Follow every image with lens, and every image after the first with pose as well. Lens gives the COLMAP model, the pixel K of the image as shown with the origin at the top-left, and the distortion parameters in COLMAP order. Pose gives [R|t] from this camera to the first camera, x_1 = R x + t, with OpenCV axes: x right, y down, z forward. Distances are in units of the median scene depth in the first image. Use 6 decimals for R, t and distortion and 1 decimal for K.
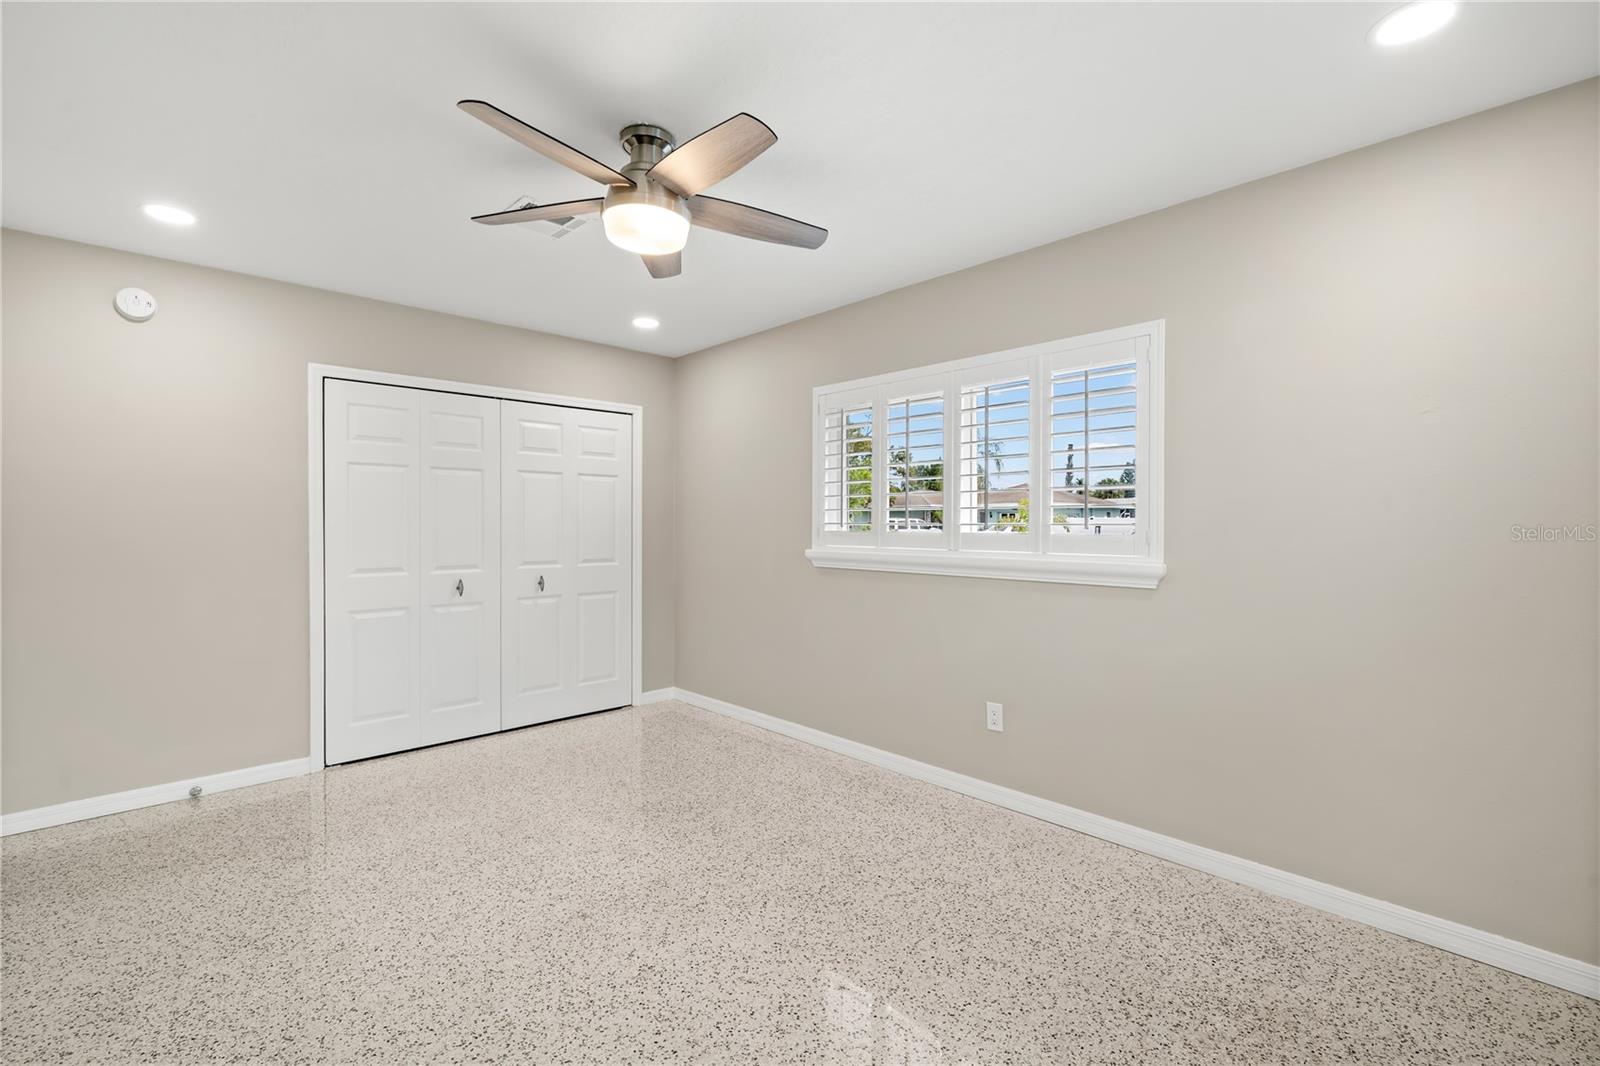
lens RADIAL K [[691.5, 0, 798.2], [0, 691.5, 529.6], [0, 0, 1]] dist [0.000998, 0.000193]
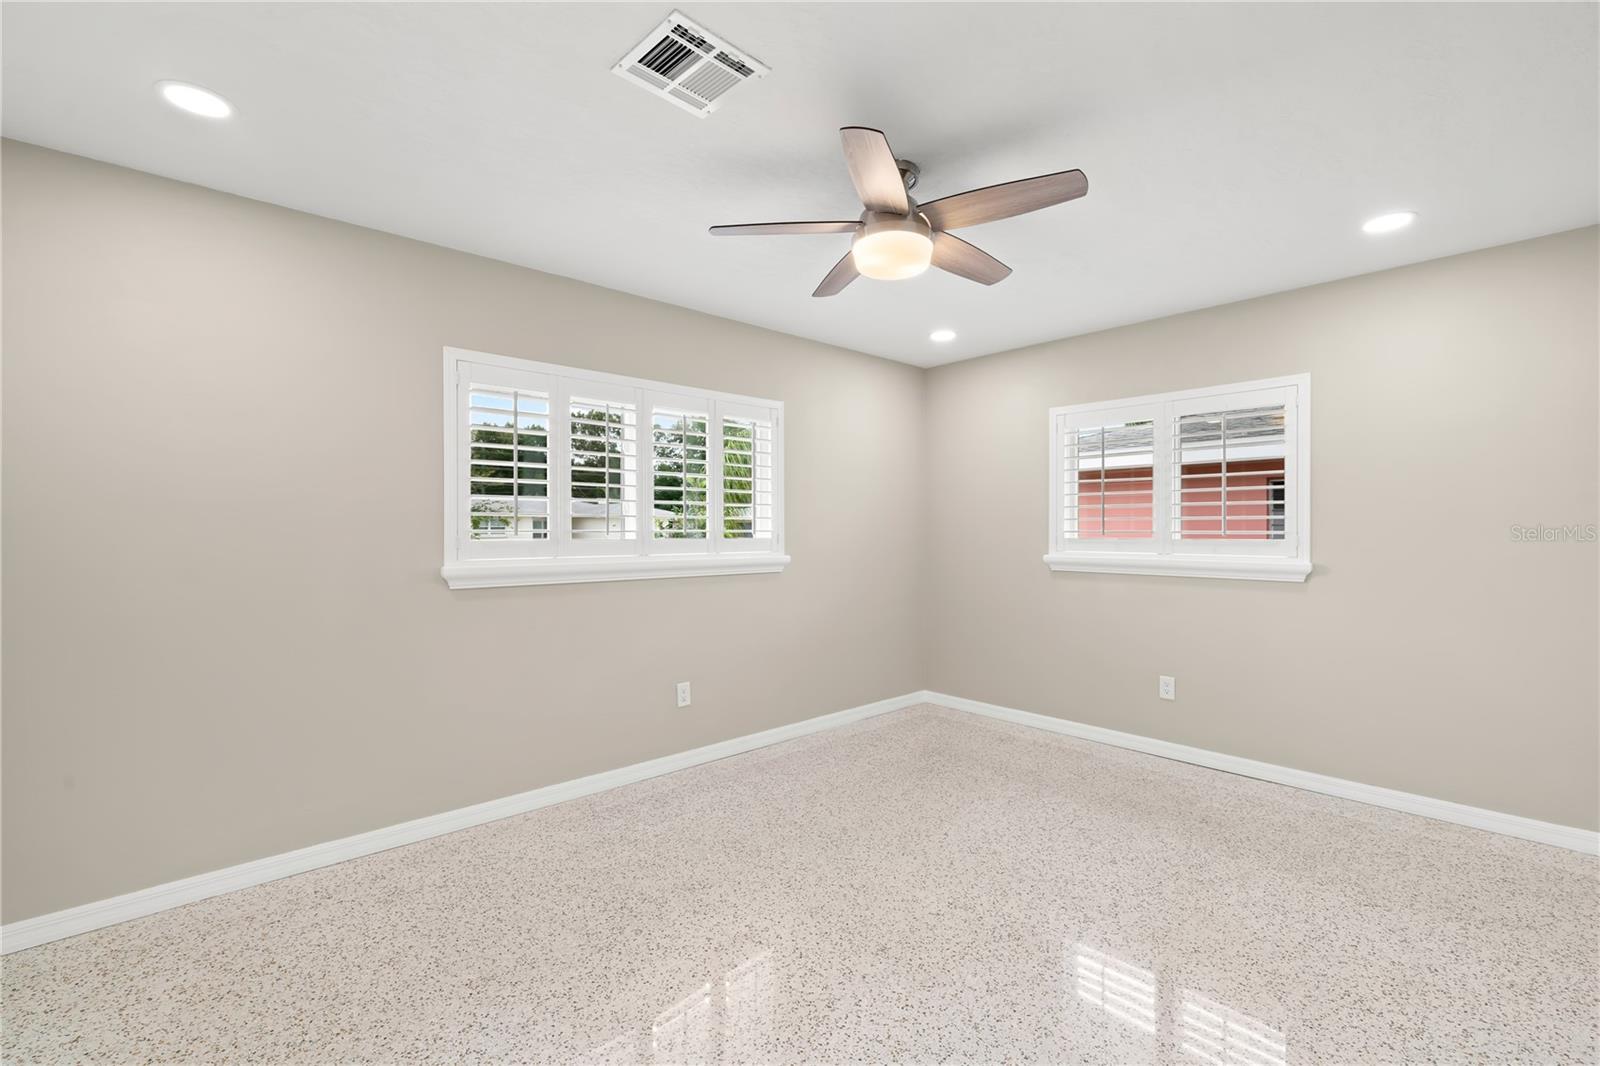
lens RADIAL K [[691.5, 0, 798.2], [0, 691.5, 529.6], [0, 0, 1]] dist [0.000998, 0.000193]
pose [[0.027954, 0.000253, 0.999609, -1.009267], [0.010031, 0.999950, -0.000534, -0.008592], [-0.999559, 0.010042, 0.027950, 0.874890]]
